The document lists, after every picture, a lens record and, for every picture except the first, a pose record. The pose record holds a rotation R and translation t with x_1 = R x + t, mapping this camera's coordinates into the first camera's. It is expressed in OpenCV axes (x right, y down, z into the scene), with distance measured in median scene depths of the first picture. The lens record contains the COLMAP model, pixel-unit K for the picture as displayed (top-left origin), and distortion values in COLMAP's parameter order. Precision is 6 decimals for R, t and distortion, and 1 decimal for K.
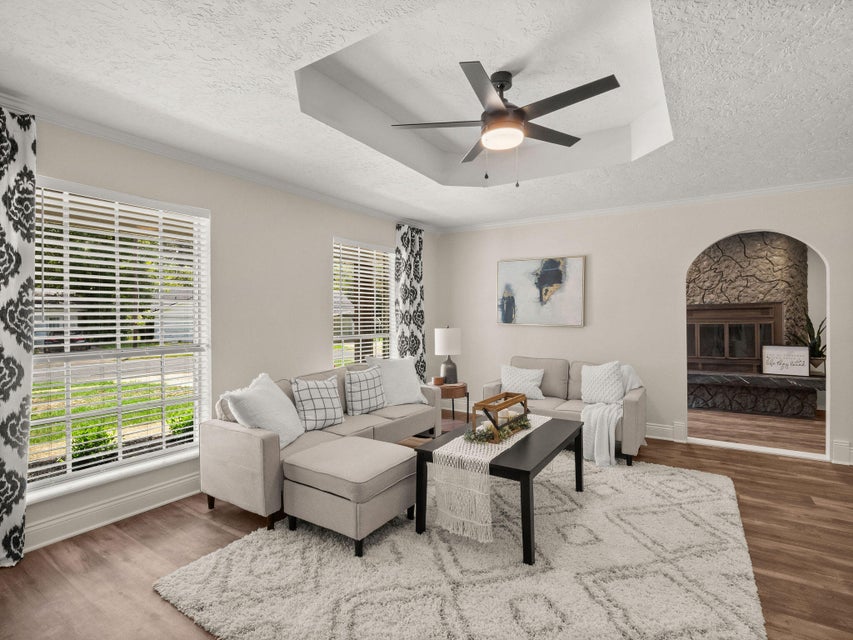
lens RADIAL K [[422.4, 0, 426.8], [0, 422.4, 315.6], [0, 0, 1]] dist [-0.013826, 0.004570]
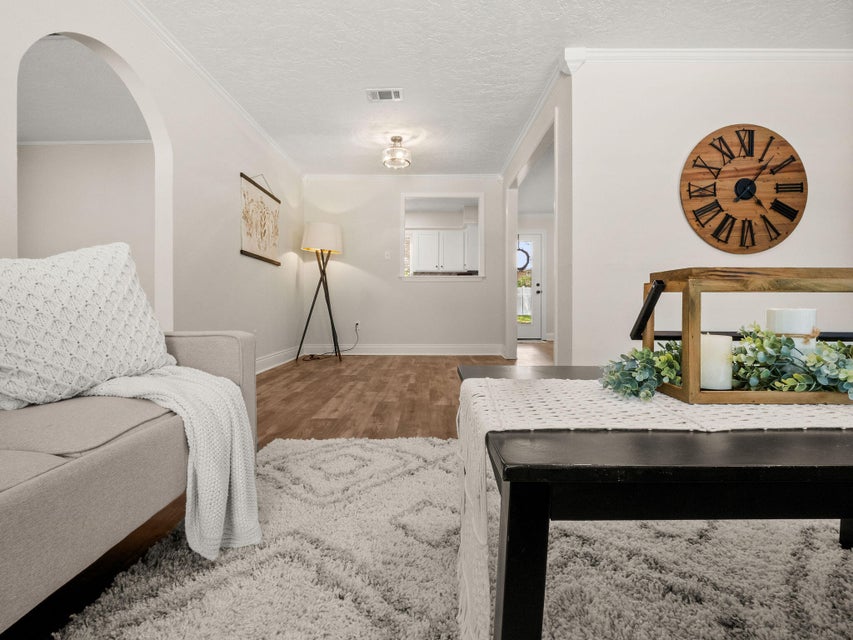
lens RADIAL K [[422.4, 0, 427.6], [0, 422.4, 317.4], [0, 0, 1]] dist [-0.013826, 0.004570]
pose [[-0.555648, -0.016491, 0.831254, 0.047439], [0.004718, 0.999725, 0.022987, 0.126753], [-0.831404, 0.016695, -0.555417, 0.776199]]
